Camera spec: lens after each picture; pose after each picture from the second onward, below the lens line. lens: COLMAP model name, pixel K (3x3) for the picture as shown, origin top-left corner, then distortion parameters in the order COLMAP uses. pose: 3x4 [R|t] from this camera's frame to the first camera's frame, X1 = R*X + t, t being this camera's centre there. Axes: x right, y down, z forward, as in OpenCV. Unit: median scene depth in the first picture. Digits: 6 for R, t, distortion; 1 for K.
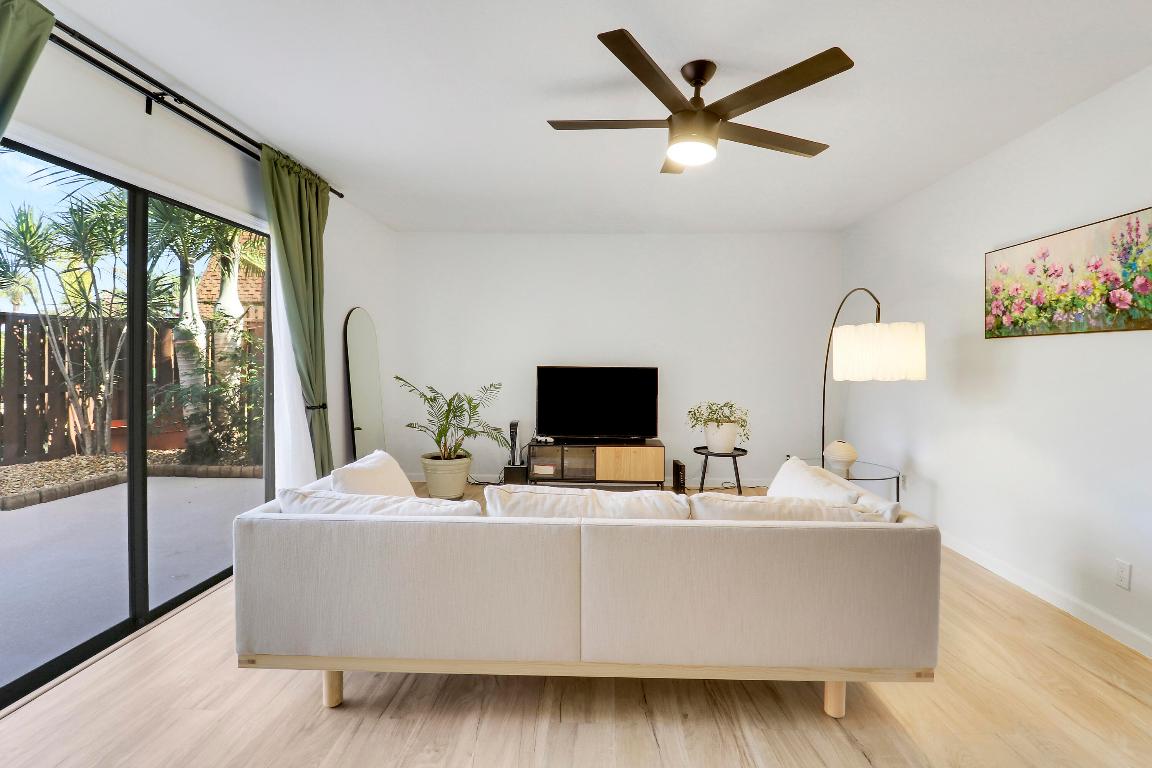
lens RADIAL K [[544.9, 0, 569.7], [0, 544.9, 360.6], [0, 0, 1]] dist [-0.003340, -0.000735]
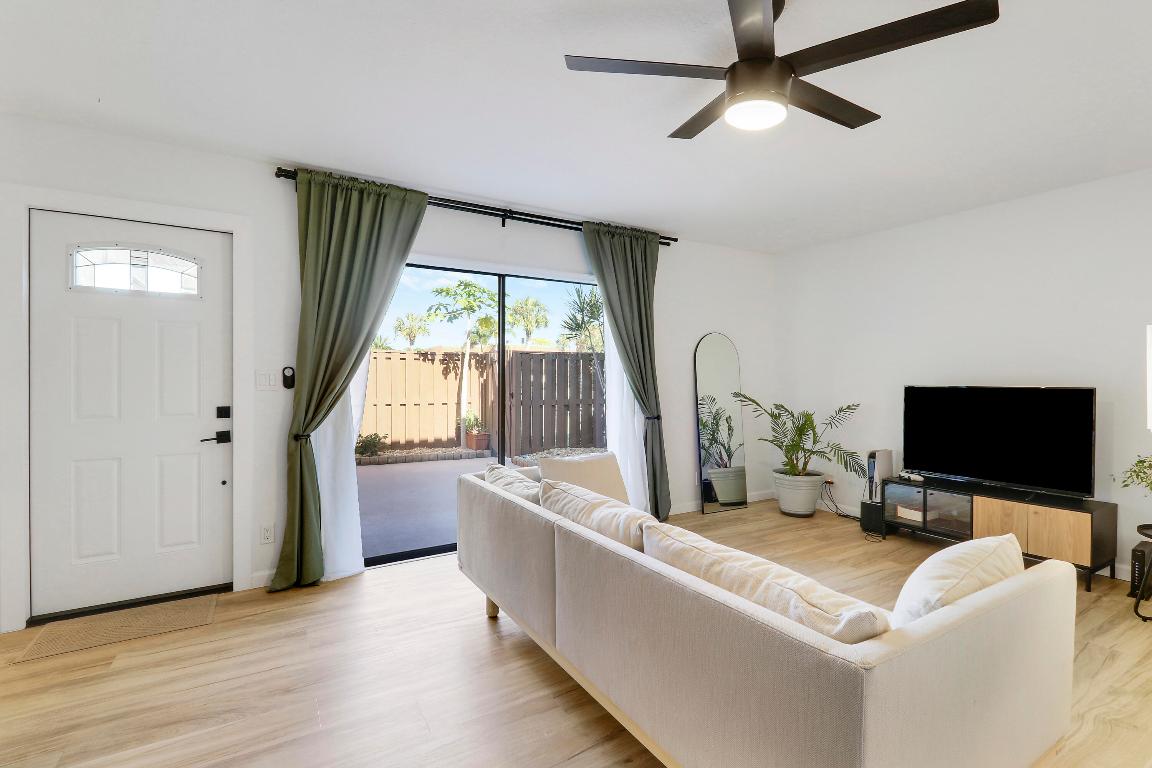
lens RADIAL K [[528.7, 0, 592.5], [0, 528.7, 377.4], [0, 0, 1]] dist [0.001052, -0.016981]
pose [[0.567089, -0.011498, -0.823576, 0.435879], [0.001107, 0.999912, -0.013197, 0.009621], [0.823655, 0.006572, 0.567052, 0.211415]]
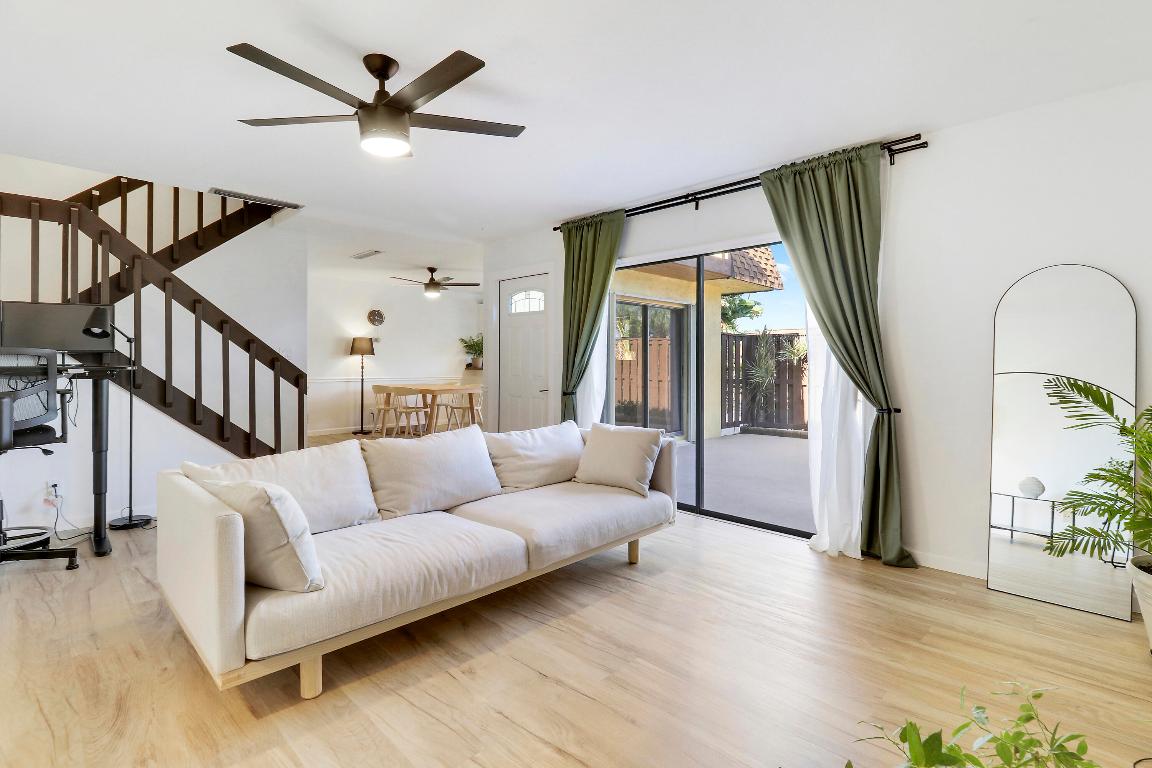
lens RADIAL K [[544.9, 0, 569.7], [0, 544.9, 360.6], [0, 0, 1]] dist [-0.003340, -0.000735]
pose [[-0.666192, -0.007394, -0.745744, 0.481293], [-0.004908, 0.999973, -0.005530, 0.014762], [0.745764, -0.000023, -0.666210, 1.182091]]
